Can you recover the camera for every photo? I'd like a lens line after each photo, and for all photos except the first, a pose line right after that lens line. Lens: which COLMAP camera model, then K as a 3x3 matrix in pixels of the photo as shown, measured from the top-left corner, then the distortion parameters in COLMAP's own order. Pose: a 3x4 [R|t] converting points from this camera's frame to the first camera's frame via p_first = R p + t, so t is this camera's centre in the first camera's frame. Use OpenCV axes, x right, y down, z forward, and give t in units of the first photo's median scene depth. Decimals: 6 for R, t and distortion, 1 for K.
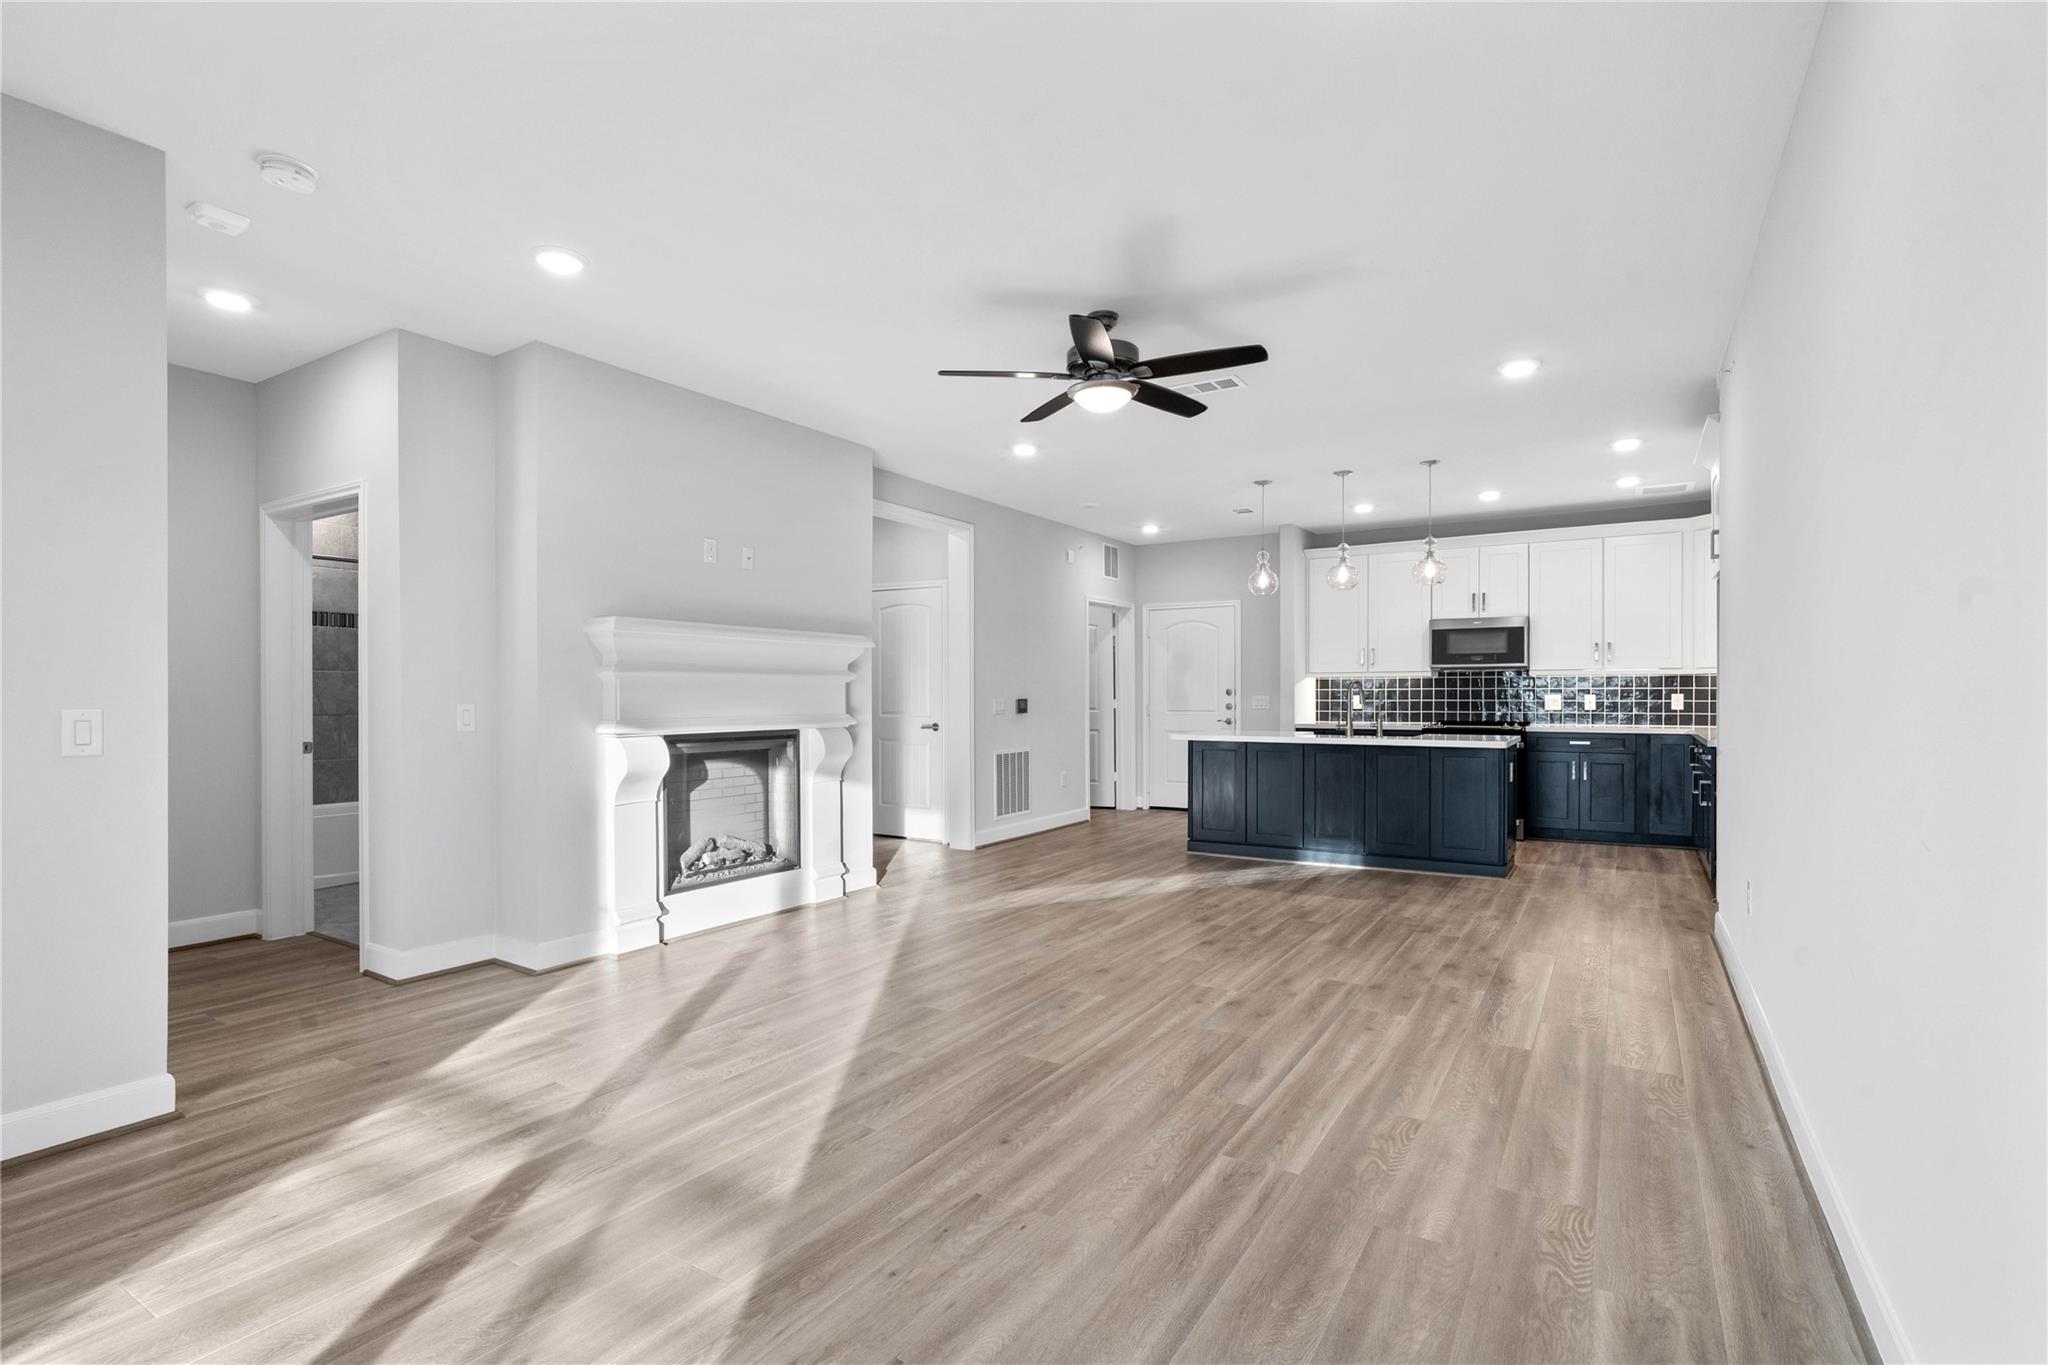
lens RADIAL K [[994.4, 0, 1024.0], [0, 994.4, 682.5], [0, 0, 1]] dist [-0.002055, 0.000370]
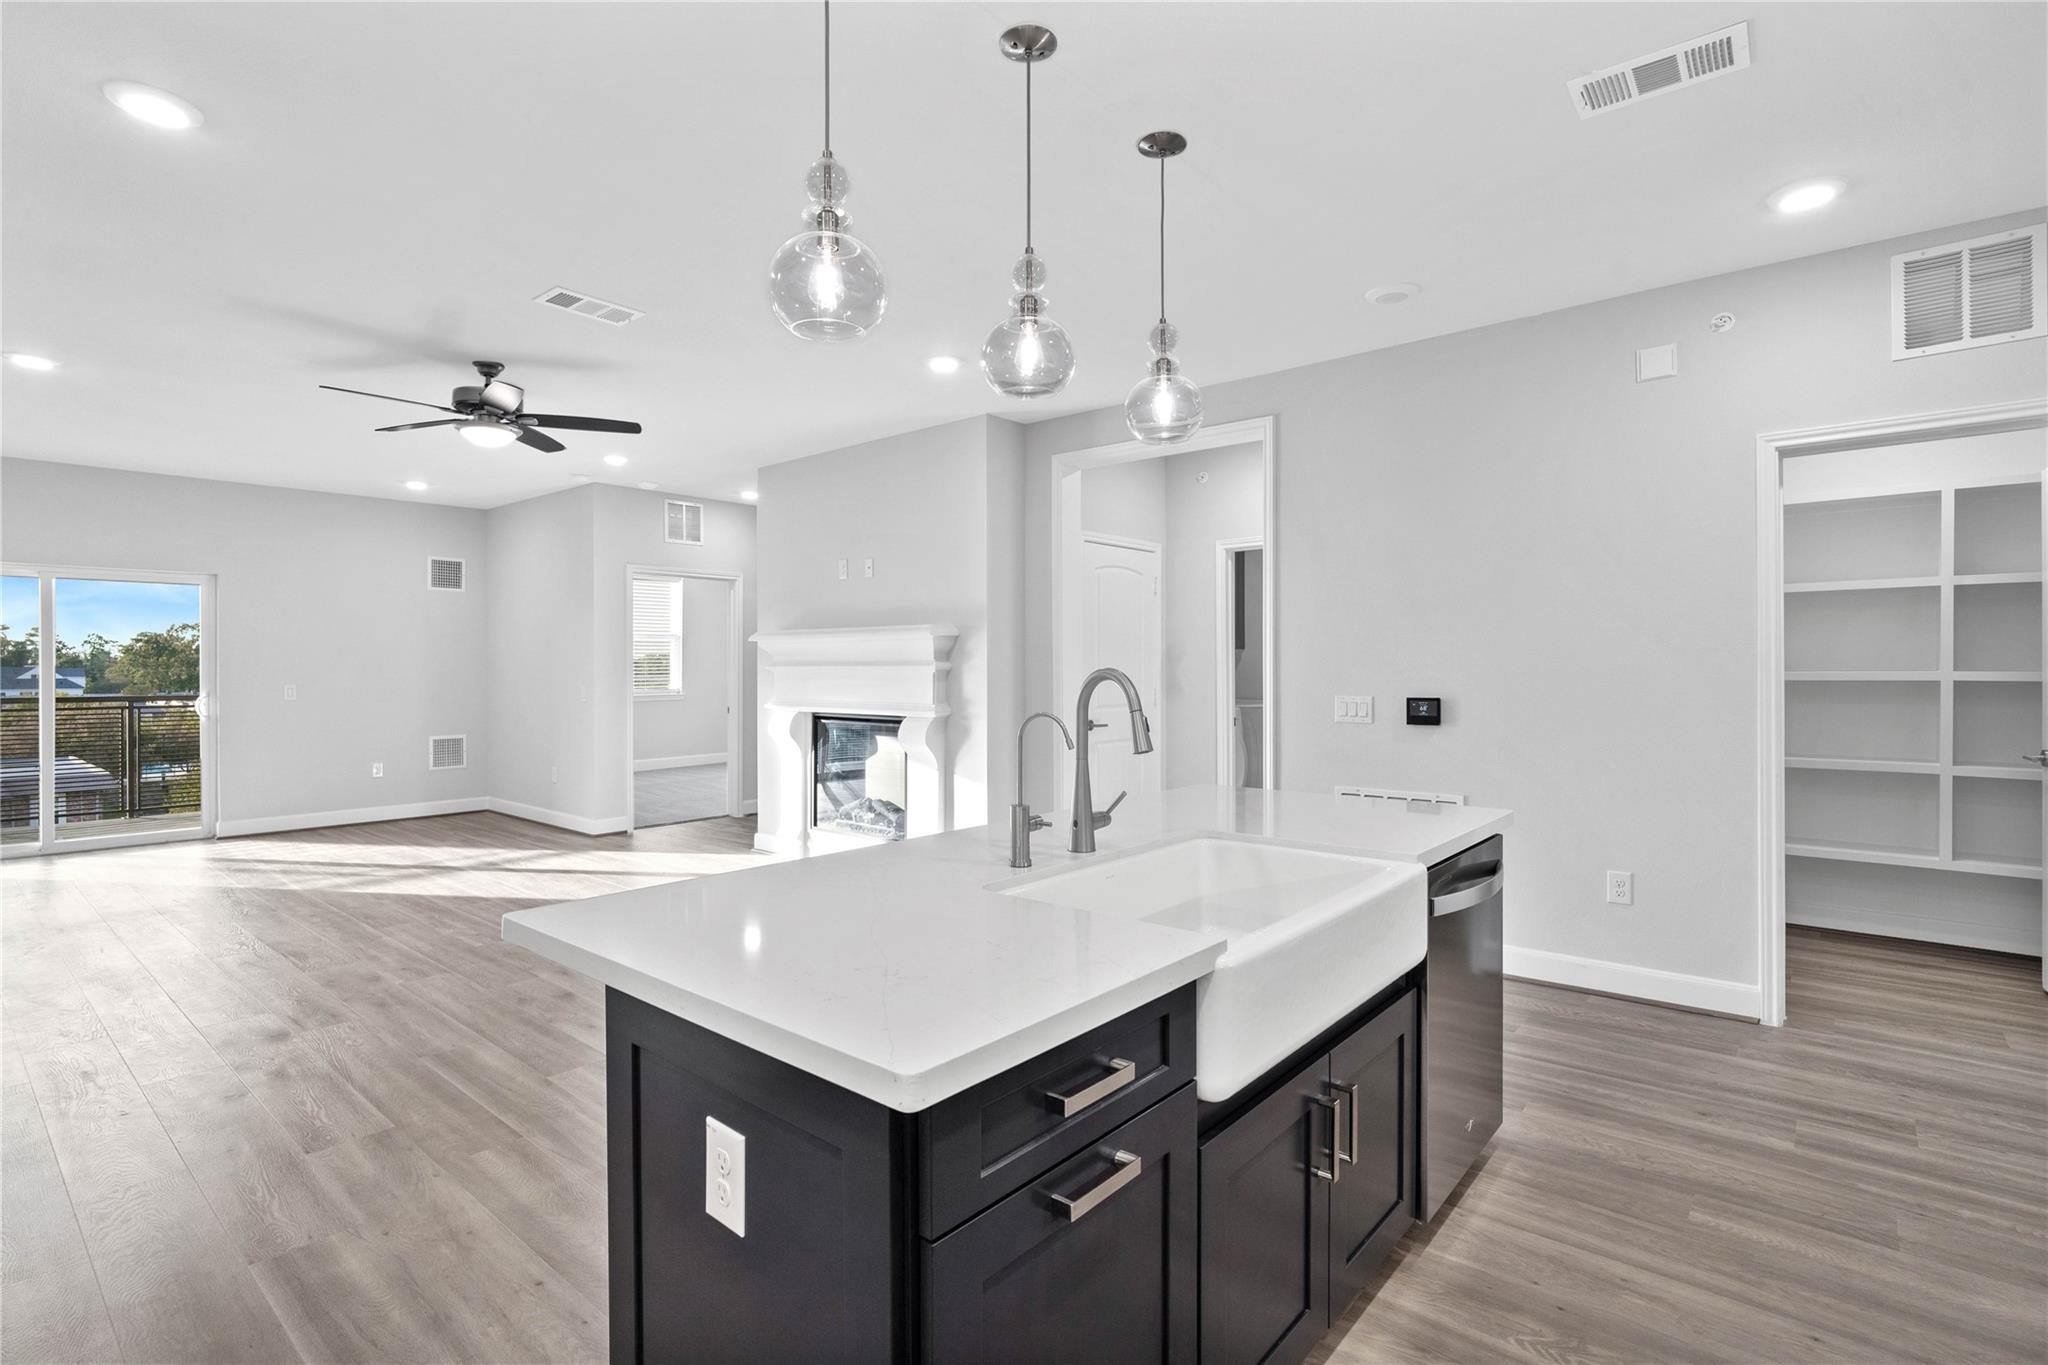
lens RADIAL K [[962.0, 0, 1029.7], [0, 962.0, 673.3], [0, 0, 1]] dist [-0.002551, -0.000369]
pose [[-0.151507, 0.009856, -0.988407, 0.887346], [0.015327, 0.999853, 0.007621, -0.005926], [0.988337, -0.013995, -0.151636, 1.461419]]
